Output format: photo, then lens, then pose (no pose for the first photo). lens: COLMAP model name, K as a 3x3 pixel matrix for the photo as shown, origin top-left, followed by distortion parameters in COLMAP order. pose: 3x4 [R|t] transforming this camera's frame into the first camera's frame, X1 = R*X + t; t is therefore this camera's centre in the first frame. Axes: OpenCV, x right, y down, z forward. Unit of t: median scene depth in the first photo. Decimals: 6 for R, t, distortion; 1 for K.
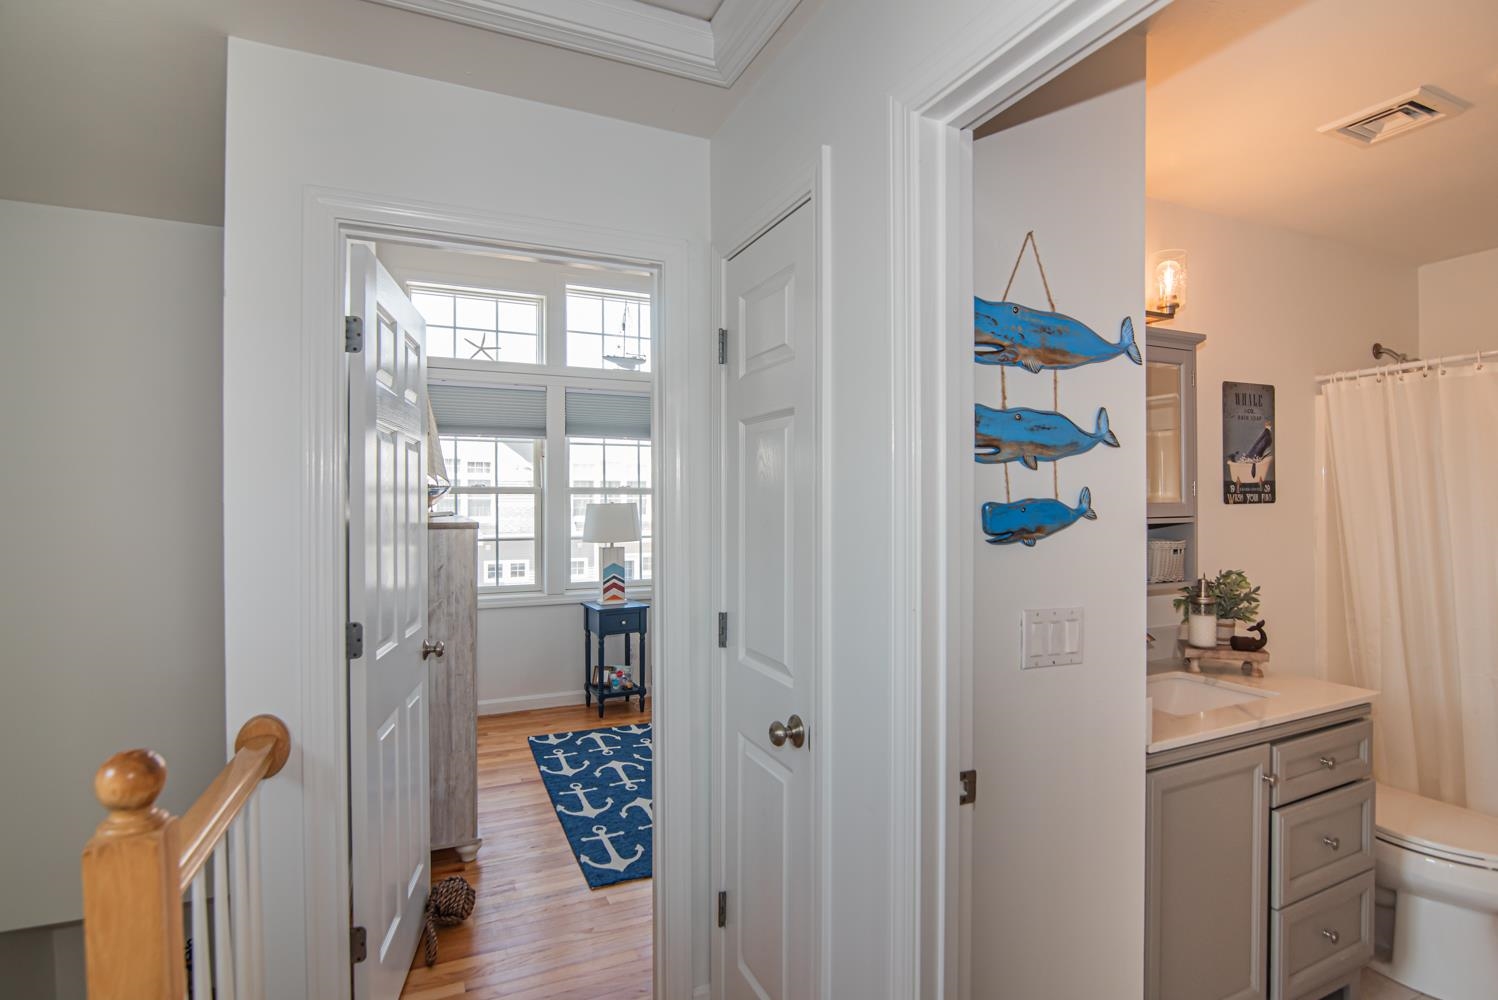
lens RADIAL K [[750.4, 0, 748.7], [0, 750.4, 496.4], [0, 0, 1]] dist [-0.014047, 0.000455]
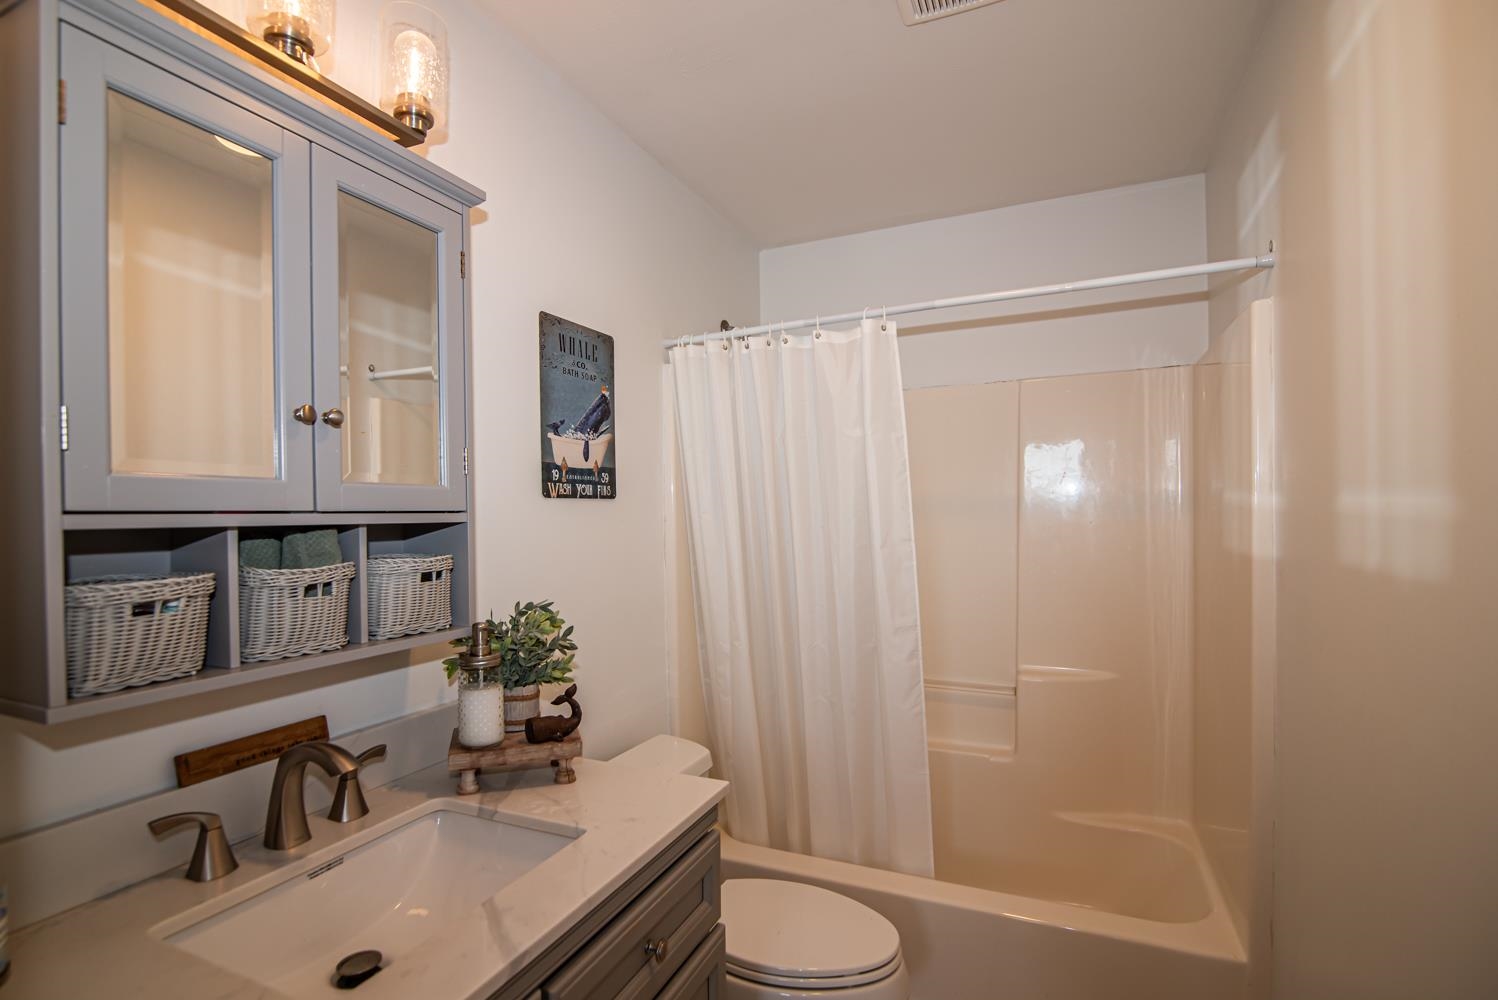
lens RADIAL K [[703.0, 0, 748.4], [0, 703.0, 509.6], [0, 0, 1]] dist [-0.015496, 0.000239]
pose [[0.746521, 0.000602, 0.665361, 0.360684], [0.009823, 0.999881, -0.011926, 0.030010], [-0.665289, 0.015439, 0.746426, 0.417816]]
